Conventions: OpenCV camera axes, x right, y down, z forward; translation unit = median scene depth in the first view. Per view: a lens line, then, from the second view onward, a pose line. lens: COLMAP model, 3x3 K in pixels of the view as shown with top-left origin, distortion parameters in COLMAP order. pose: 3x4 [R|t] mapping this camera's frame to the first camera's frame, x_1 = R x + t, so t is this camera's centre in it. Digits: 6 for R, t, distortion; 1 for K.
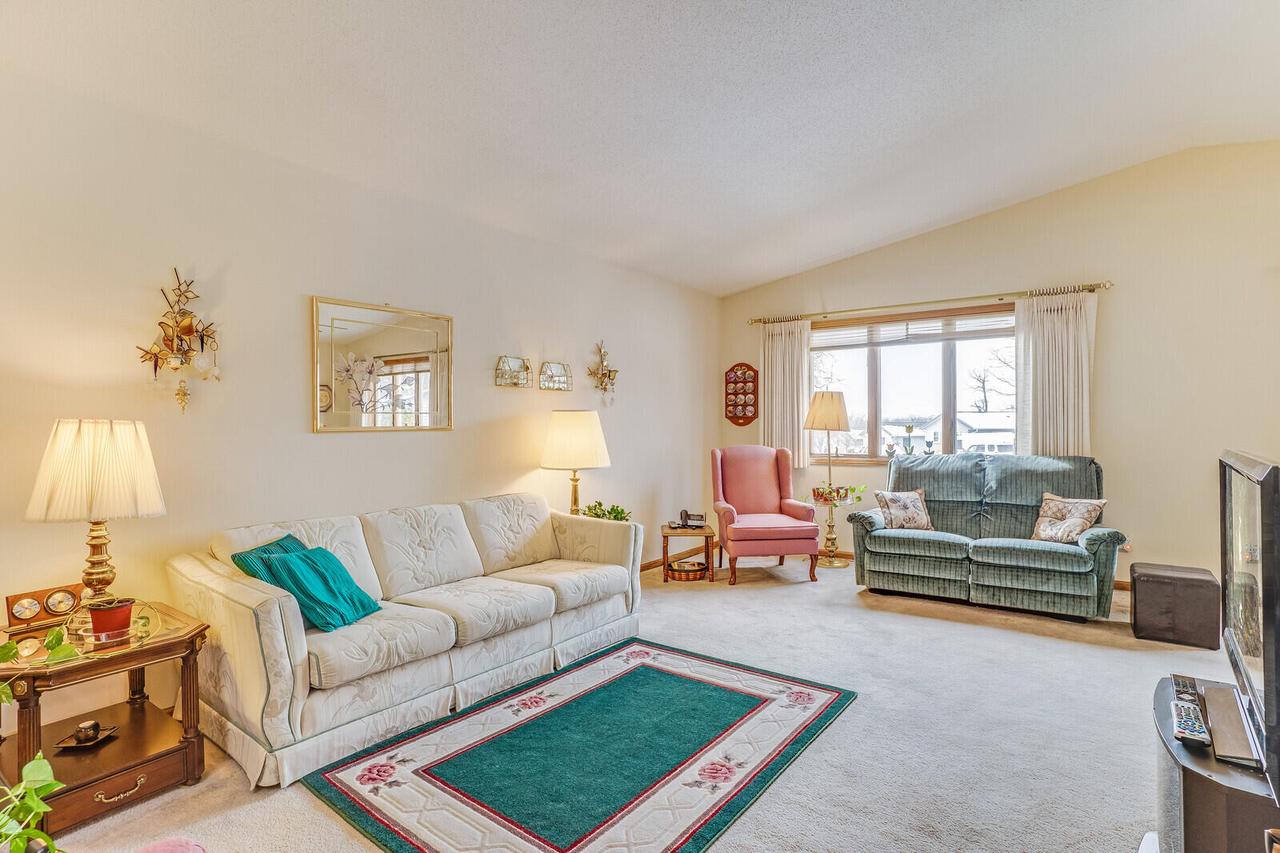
lens RADIAL K [[622.0, 0, 640.1], [0, 622.0, 410.4], [0, 0, 1]] dist [-0.063203, 0.031713]
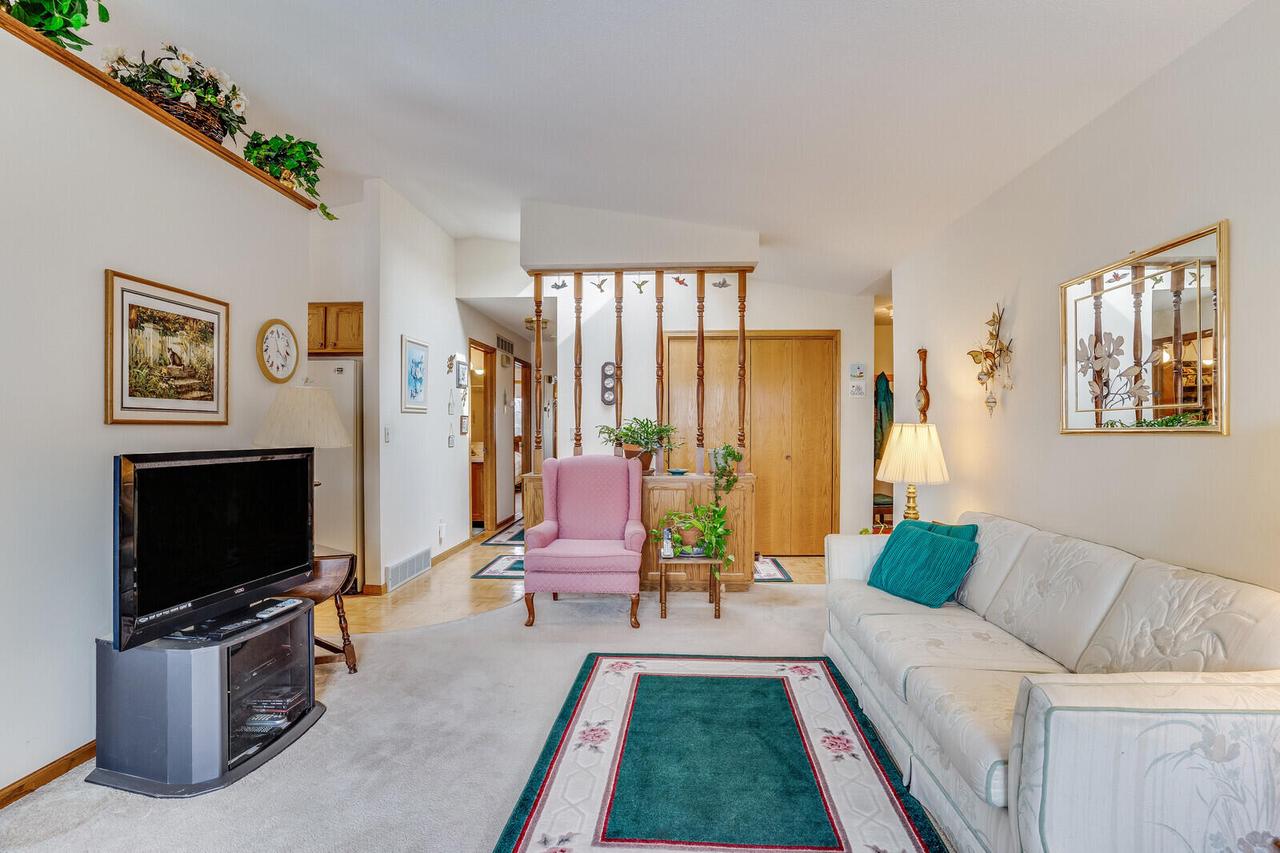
lens RADIAL K [[622.0, 0, 640.1], [0, 622.0, 410.4], [0, 0, 1]] dist [-0.063203, 0.031713]
pose [[-0.830175, -0.018016, -0.557212, 0.585796], [0.009183, 0.998900, -0.045979, 0.044423], [0.557428, -0.043288, -0.829096, 1.696265]]
